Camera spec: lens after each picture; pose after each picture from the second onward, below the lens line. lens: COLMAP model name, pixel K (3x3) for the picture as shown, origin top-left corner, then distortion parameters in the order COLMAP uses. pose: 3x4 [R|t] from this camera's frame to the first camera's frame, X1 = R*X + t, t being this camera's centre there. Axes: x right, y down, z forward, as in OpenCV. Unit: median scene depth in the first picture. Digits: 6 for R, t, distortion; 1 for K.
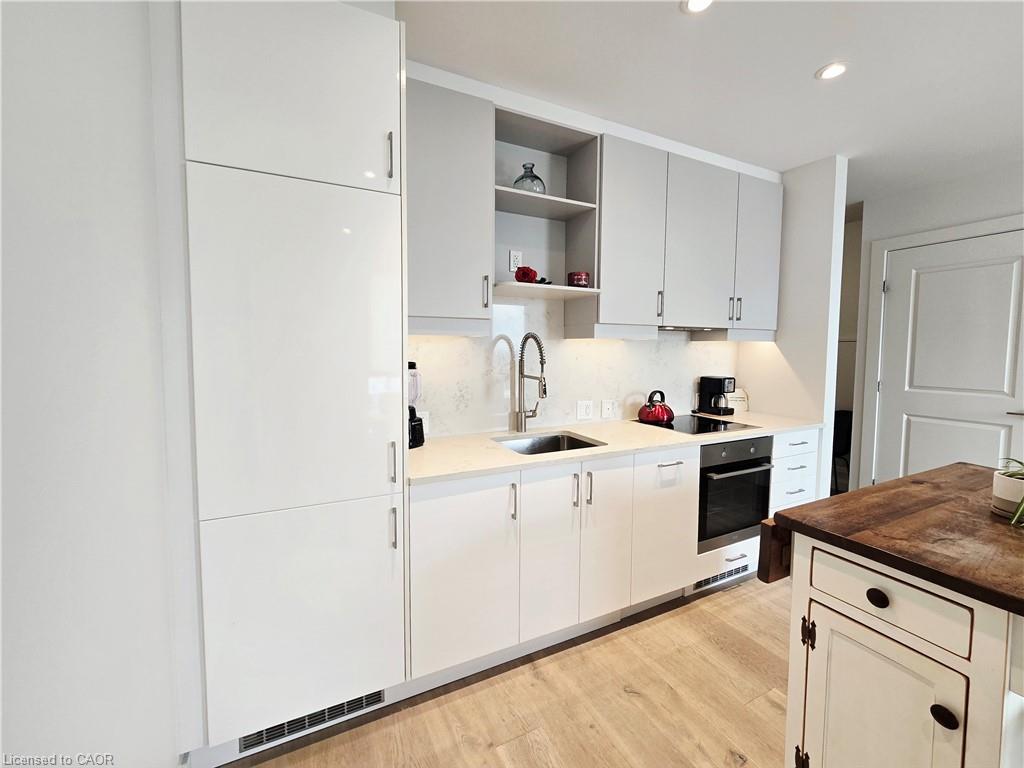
lens RADIAL K [[441.5, 0, 519.7], [0, 441.5, 379.5], [0, 0, 1]] dist [0.002032, 0.000348]
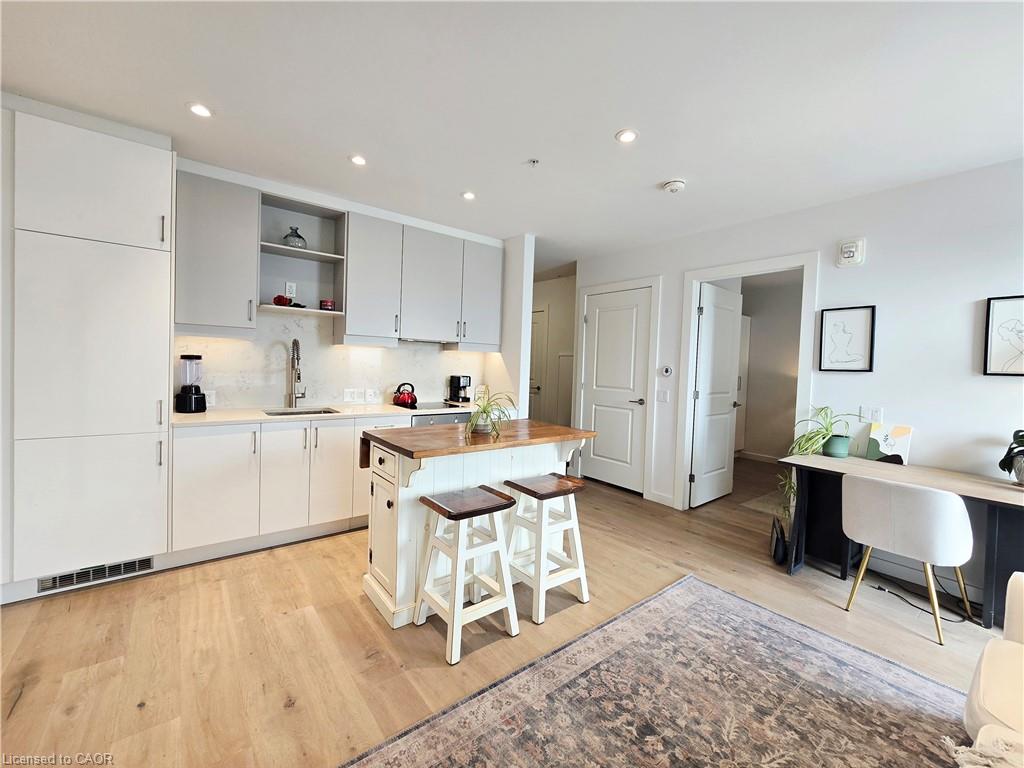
lens RADIAL K [[441.5, 0, 519.8], [0, 441.5, 380.9], [0, 0, 1]] dist [0.002032, 0.000348]
pose [[0.980197, 0.021765, 0.196825, 0.463644], [-0.016324, 0.999440, -0.029224, 0.063810], [-0.197351, 0.025432, 0.980003, -0.582639]]
